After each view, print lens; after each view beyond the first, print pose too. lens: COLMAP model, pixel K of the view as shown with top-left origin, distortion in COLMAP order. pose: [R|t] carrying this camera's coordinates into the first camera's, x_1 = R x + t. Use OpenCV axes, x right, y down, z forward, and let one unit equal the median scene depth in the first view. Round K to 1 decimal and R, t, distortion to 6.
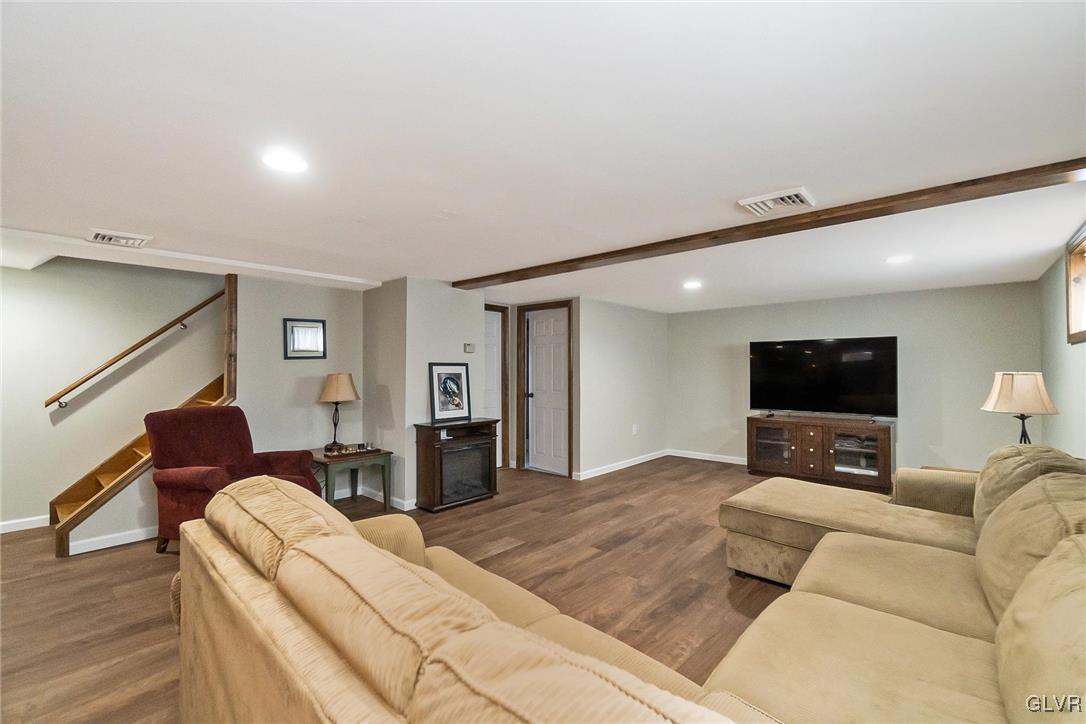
lens RADIAL K [[468.5, 0, 537.4], [0, 468.5, 368.6], [0, 0, 1]] dist [-0.001162, -0.000052]
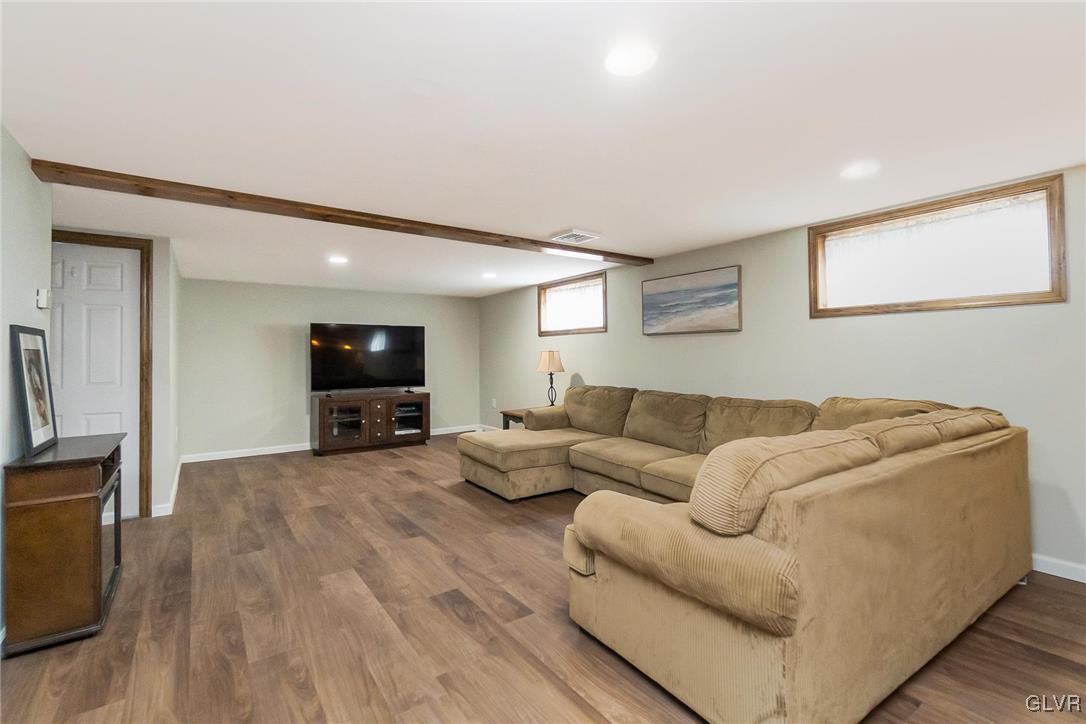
lens RADIAL K [[484.3, 0, 538.4], [0, 484.3, 347.9], [0, 0, 1]] dist [-0.001187, -0.000034]
pose [[0.220850, 0.016147, 0.975174, -0.561293], [0.006318, 0.999818, -0.017986, 0.021741], [-0.975287, 0.010134, 0.220707, 0.404784]]
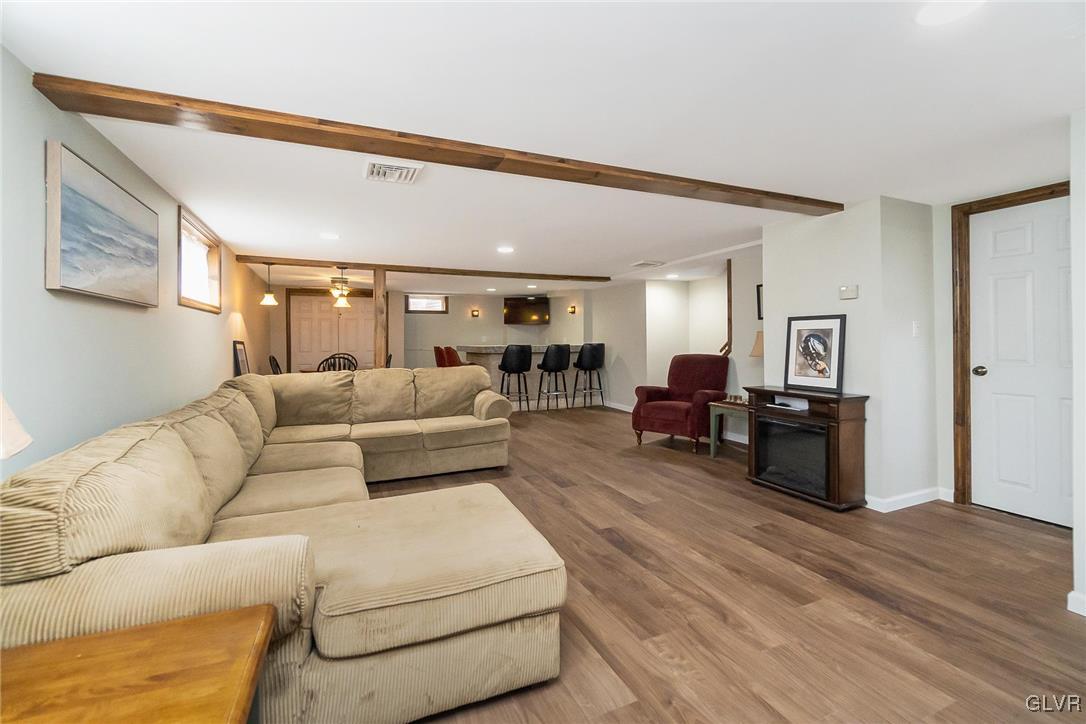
lens RADIAL K [[473.8, 0, 542.5], [0, 473.8, 337.8], [0, 0, 1]] dist [-0.000148, -0.000028]
pose [[-0.407832, 0.000825, -0.913056, 0.727987], [0.011558, 0.999924, -0.004259, 0.022957], [0.912984, -0.012290, -0.407811, 0.929293]]
